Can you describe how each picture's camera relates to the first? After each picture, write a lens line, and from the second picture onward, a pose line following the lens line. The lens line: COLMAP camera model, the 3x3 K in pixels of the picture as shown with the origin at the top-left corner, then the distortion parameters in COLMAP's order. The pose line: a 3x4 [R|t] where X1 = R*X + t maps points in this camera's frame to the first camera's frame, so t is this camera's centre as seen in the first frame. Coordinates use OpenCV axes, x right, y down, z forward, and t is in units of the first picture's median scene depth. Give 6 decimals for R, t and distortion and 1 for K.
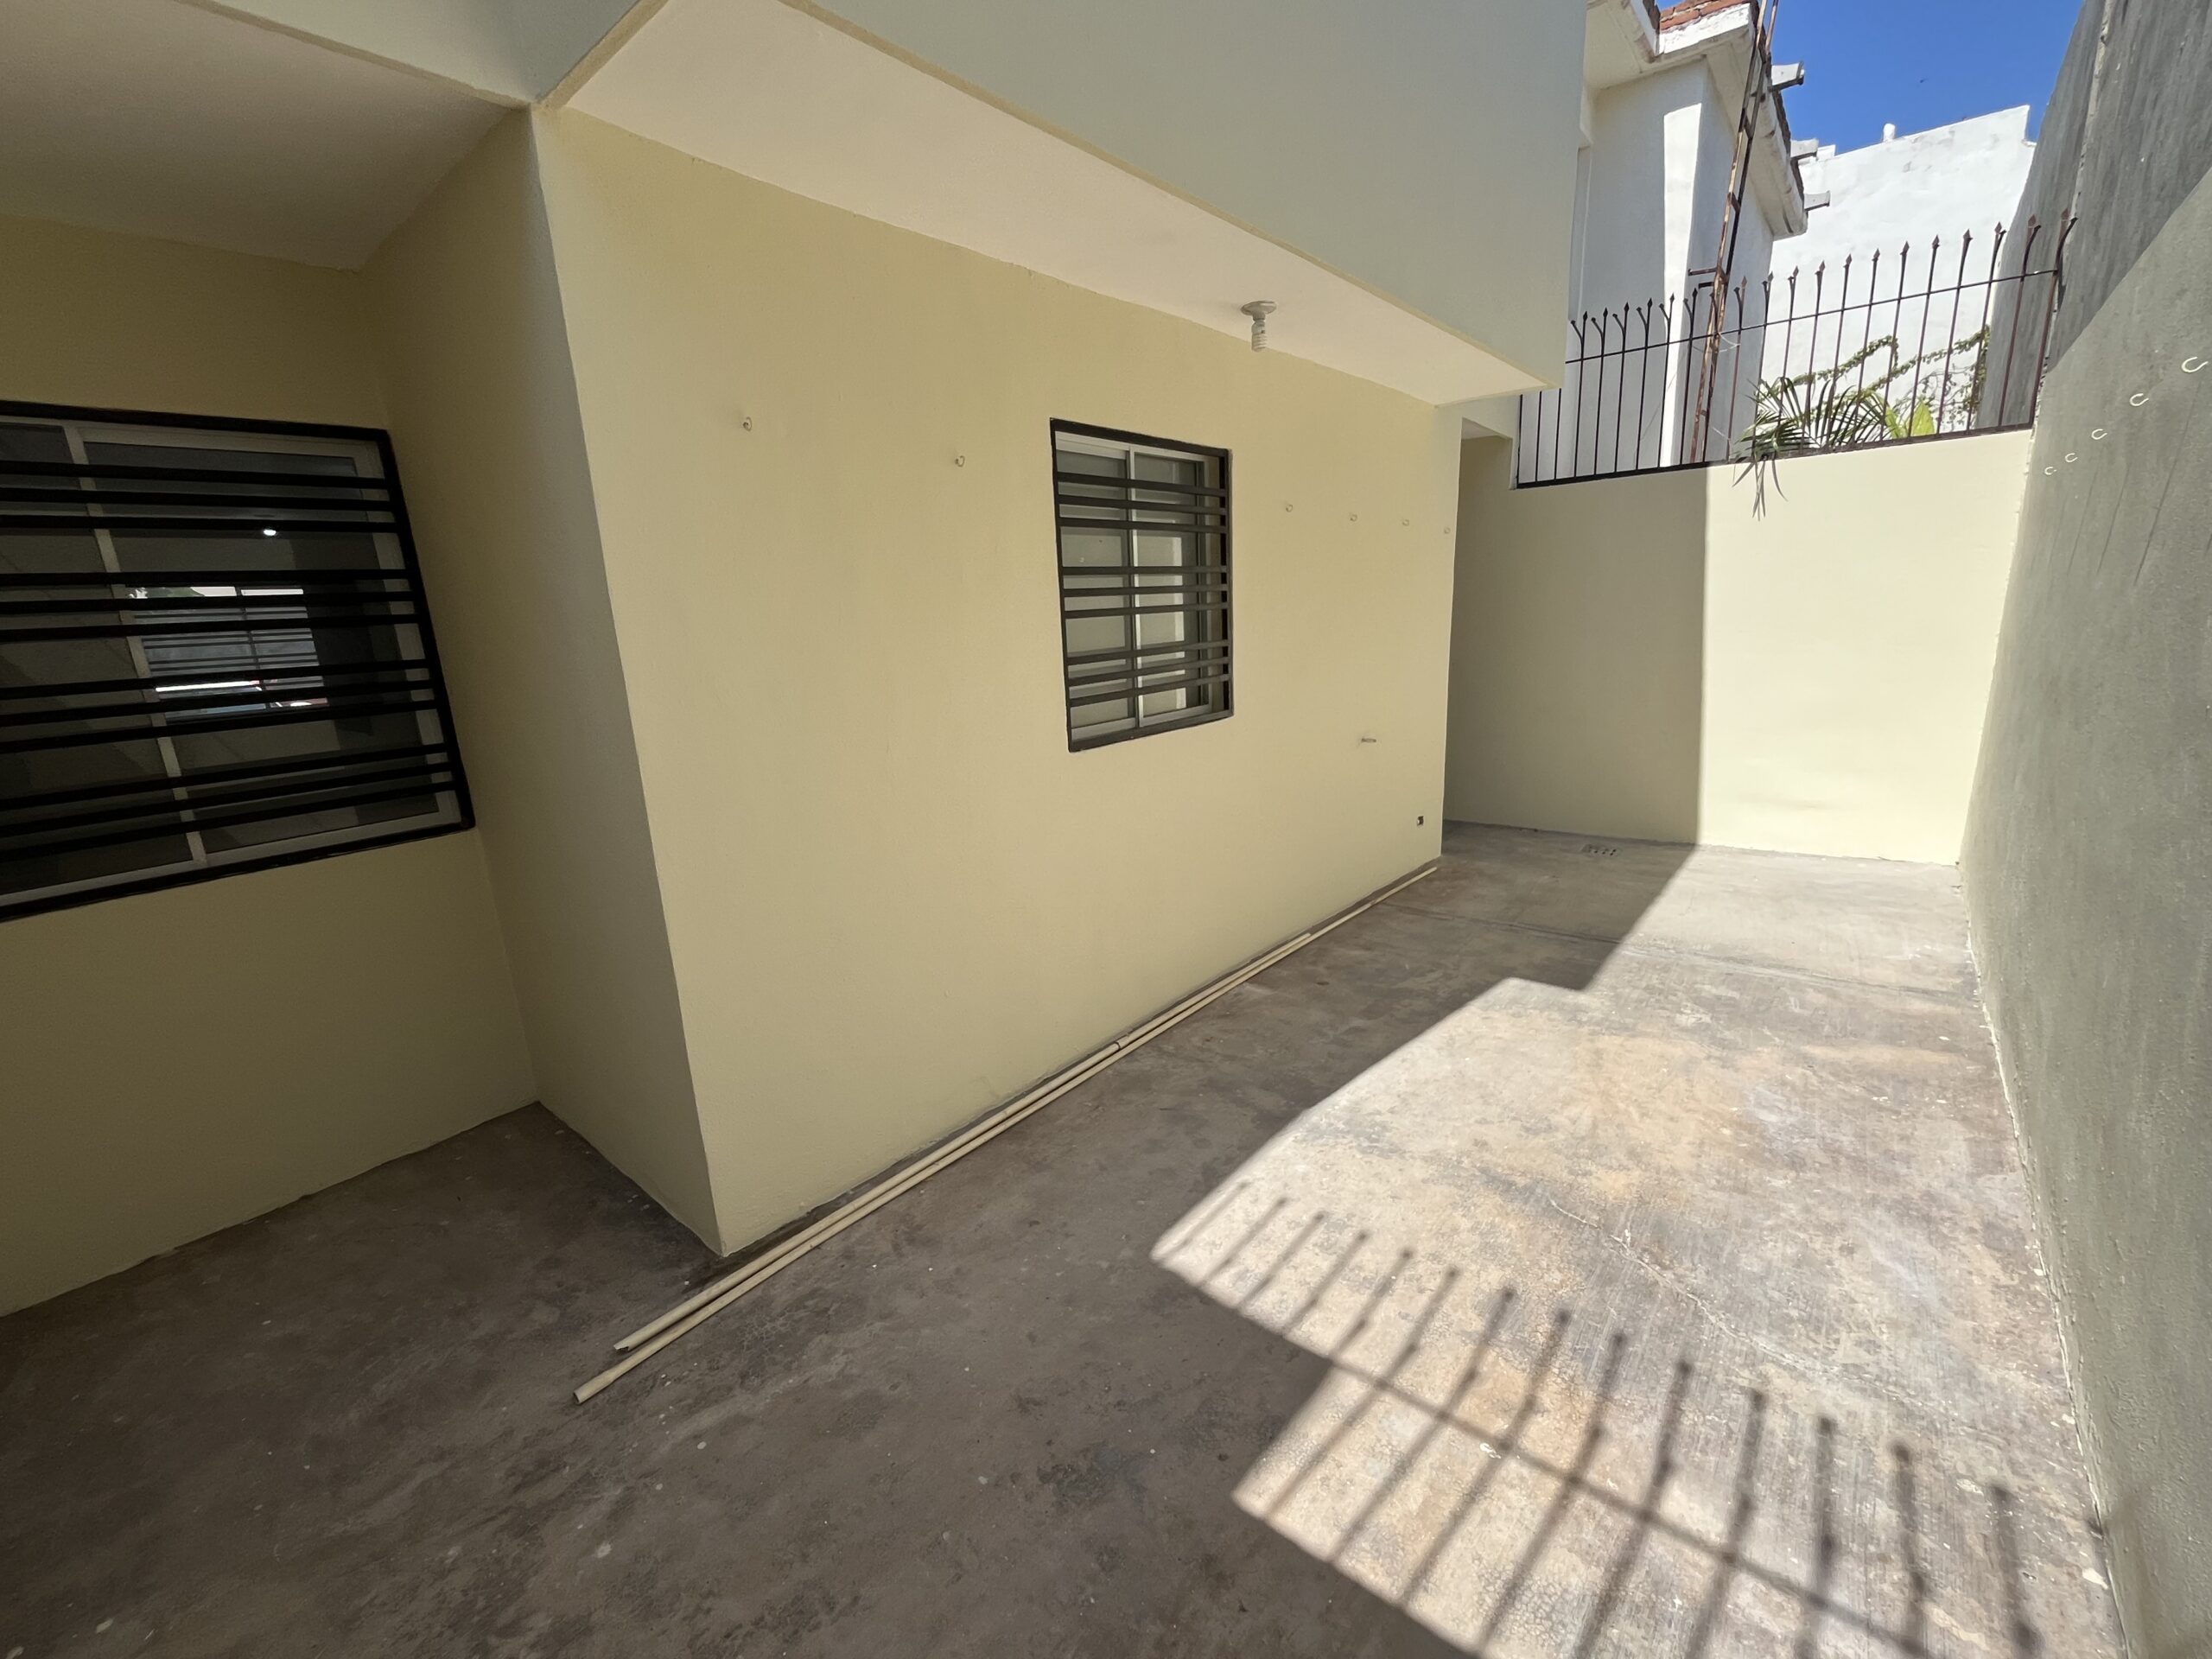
lens RADIAL K [[911.7, 0, 1104.8], [0, 911.7, 827.6], [0, 0, 1]] dist [-0.001699, -0.000030]
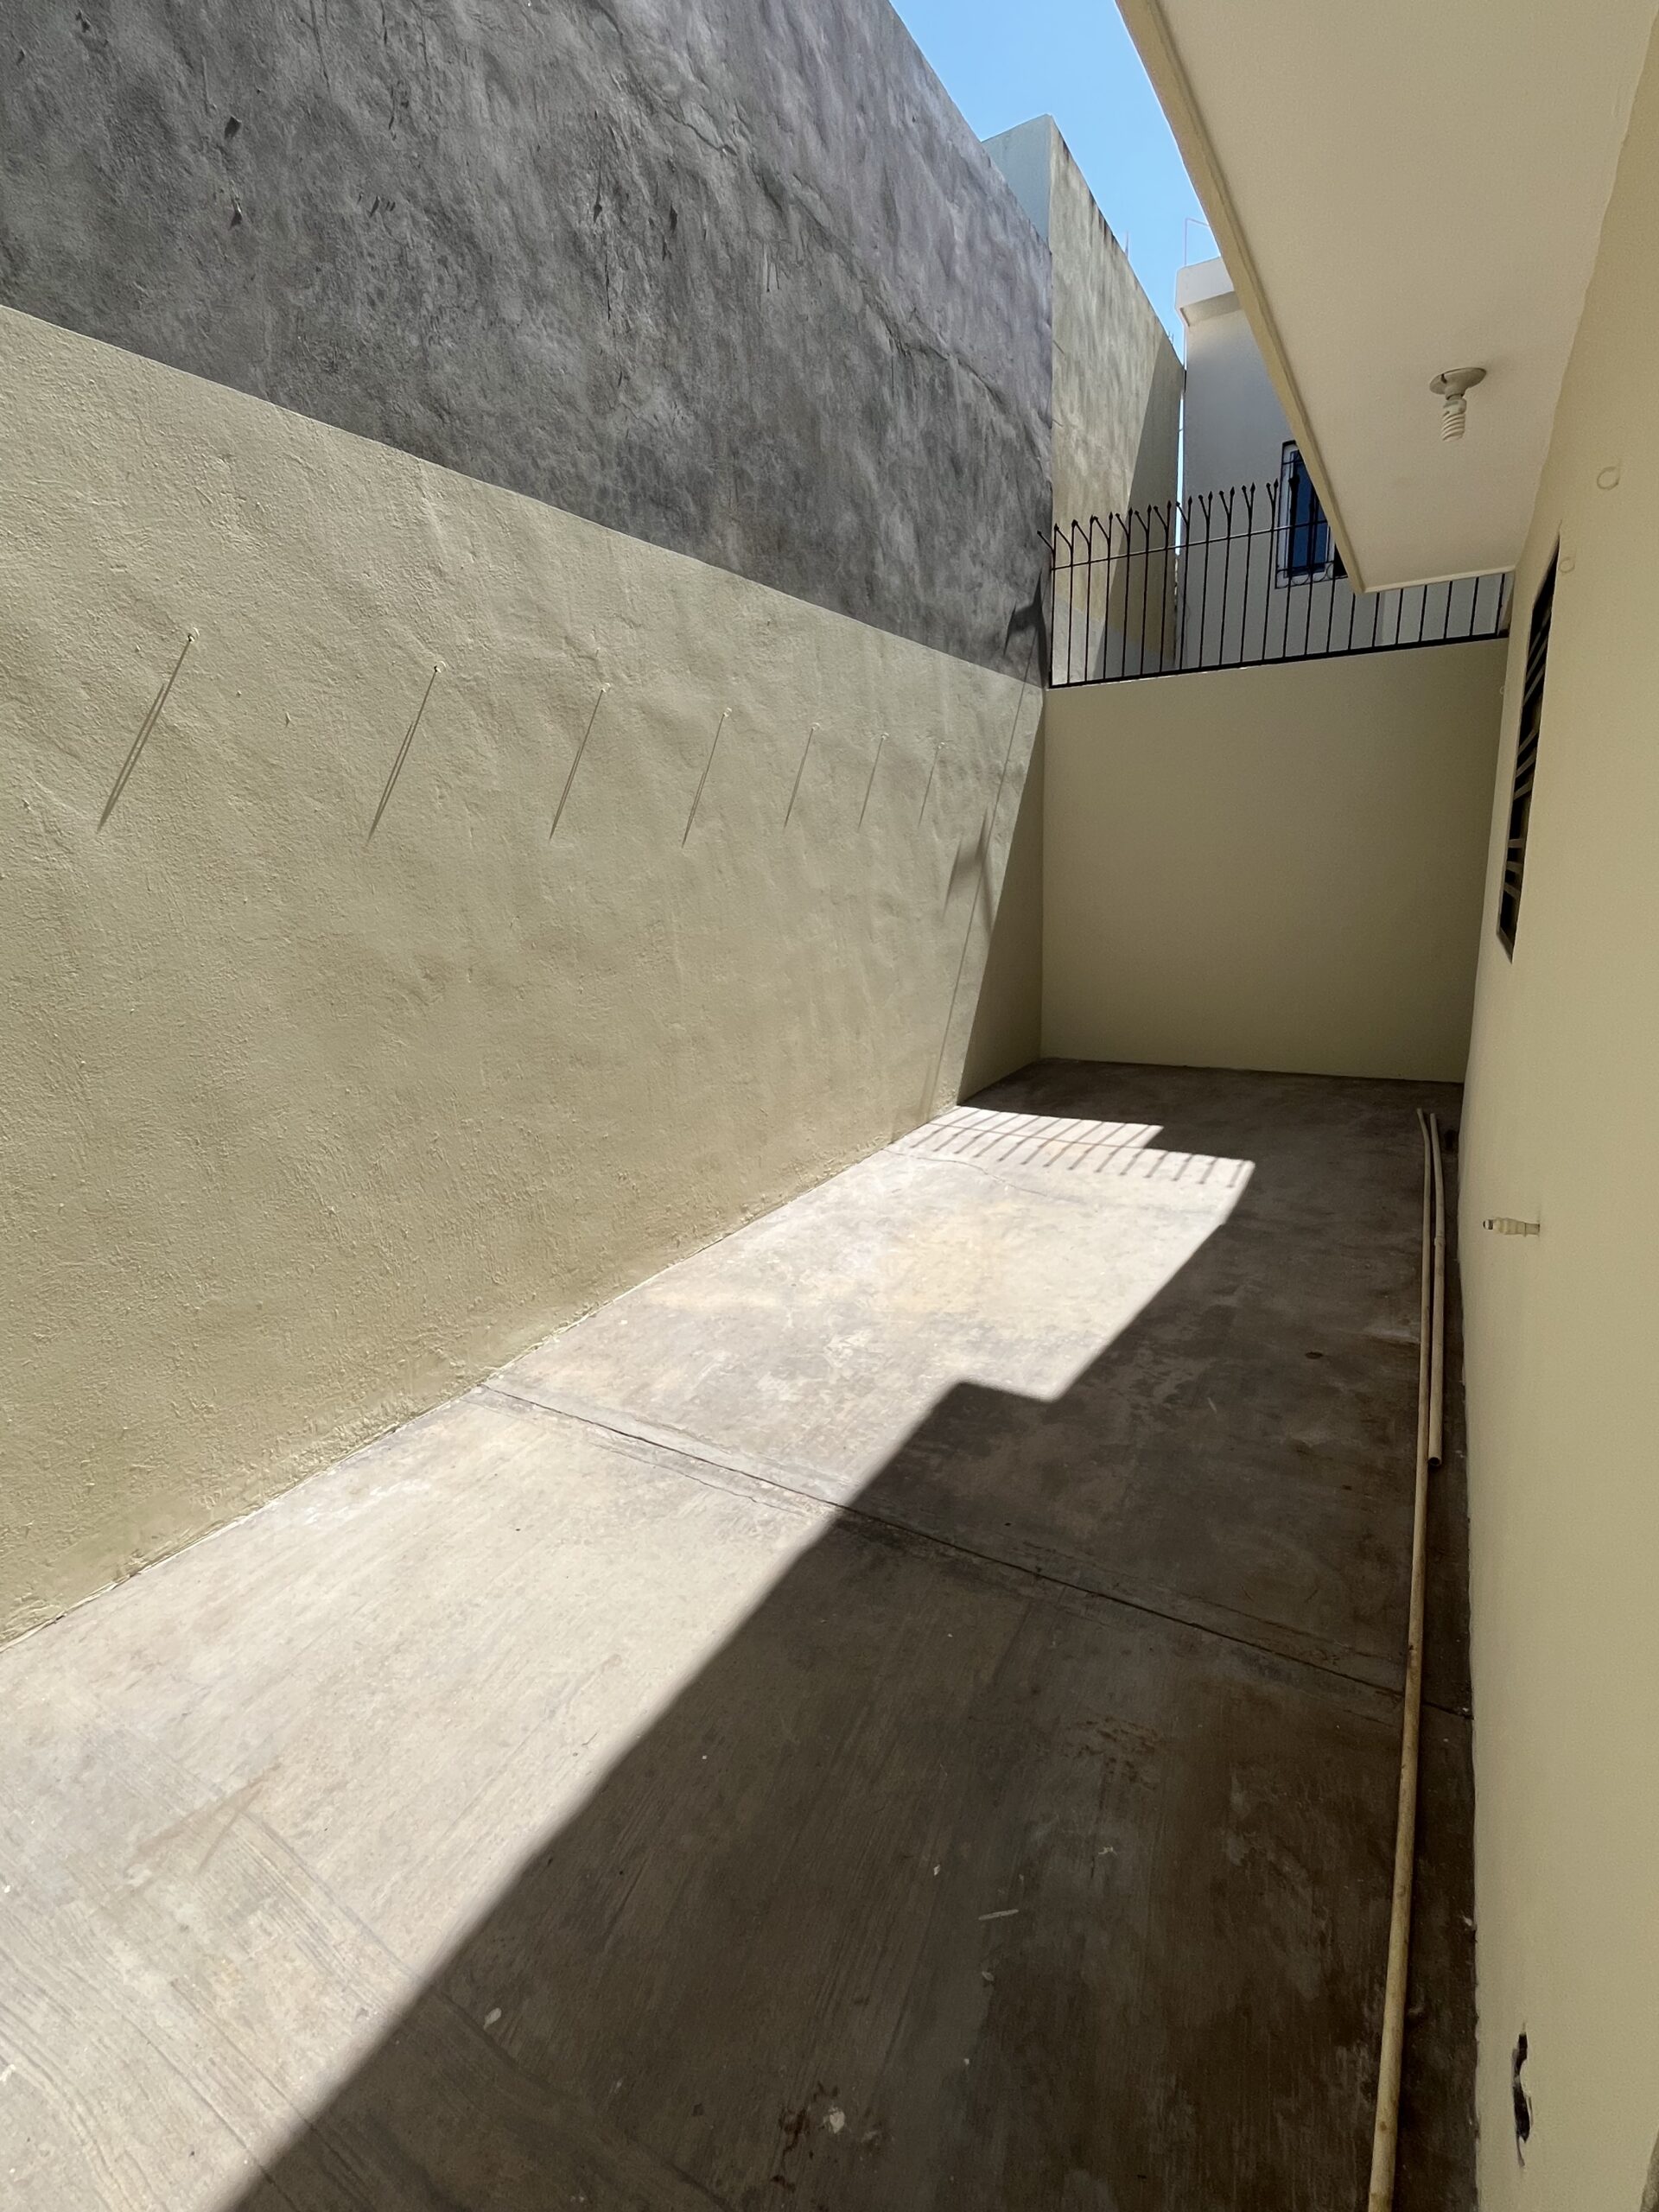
lens RADIAL K [[1019.2, 0, 829.6], [0, 1019.2, 1104.3], [0, 0, 1]] dist [0.001437, -0.000712]
pose [[-0.984080, 0.115424, -0.135143, 0.738939], [0.041274, 0.888036, 0.457918, -0.394887], [0.172867, 0.445051, -0.878662, 1.659448]]
